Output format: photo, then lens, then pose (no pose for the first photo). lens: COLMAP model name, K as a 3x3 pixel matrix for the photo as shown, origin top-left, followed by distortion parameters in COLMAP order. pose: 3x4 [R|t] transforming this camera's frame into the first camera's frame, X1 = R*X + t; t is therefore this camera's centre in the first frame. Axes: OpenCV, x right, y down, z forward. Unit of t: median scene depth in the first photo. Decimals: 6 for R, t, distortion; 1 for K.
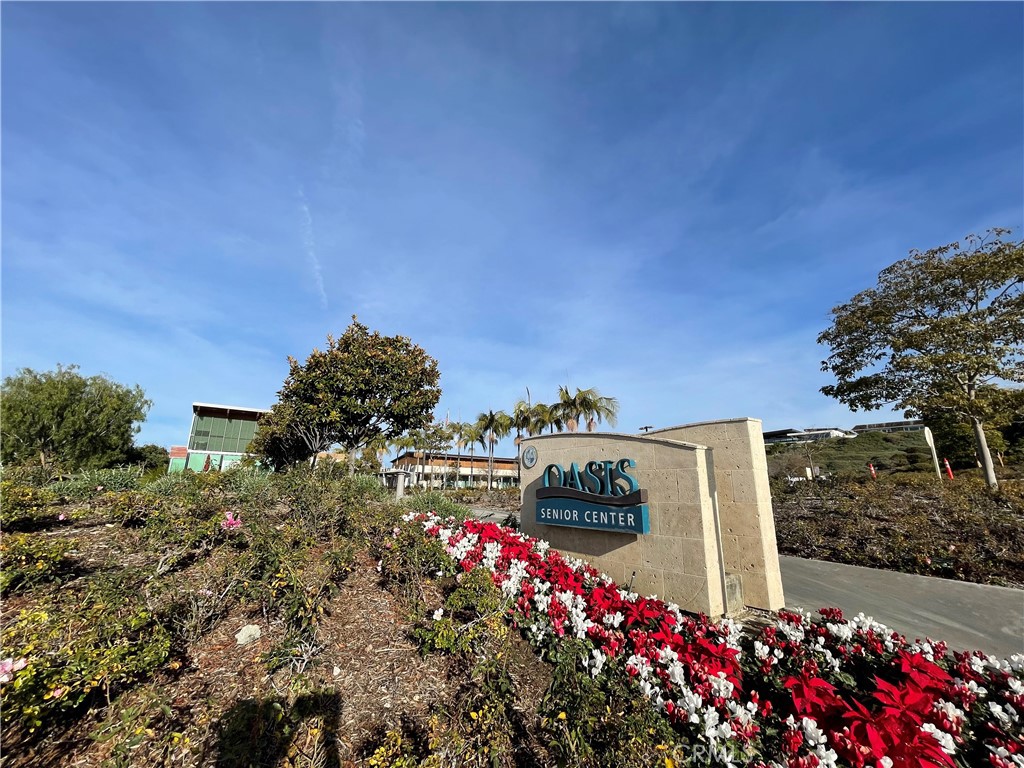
lens RADIAL K [[411.3, 0, 512.0], [0, 411.3, 384.0], [0, 0, 1]] dist [-0.001638, -0.000156]
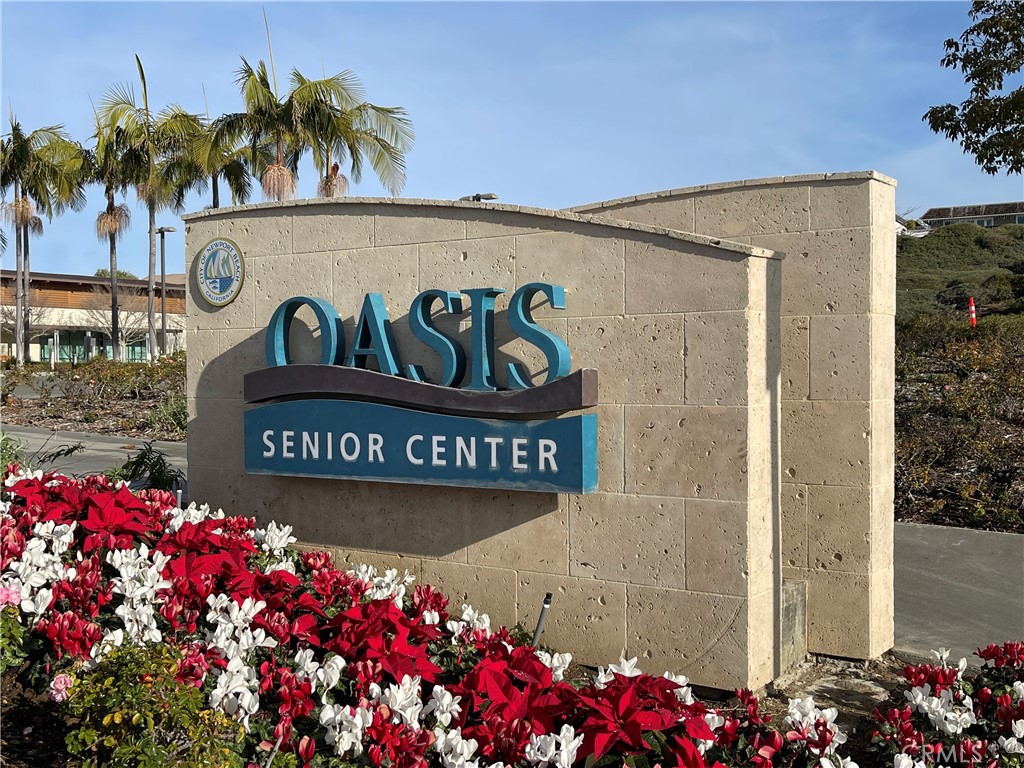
lens RADIAL K [[1146.8, 0, 512.0], [0, 1146.8, 384.0], [0, 0, 1]] dist [0.146763, -0.390313]
pose [[0.938627, -0.021423, 0.344269, -0.070314], [-0.071326, 0.964445, 0.254478, 0.024804], [-0.337480, -0.263415, 0.903725, 0.140279]]
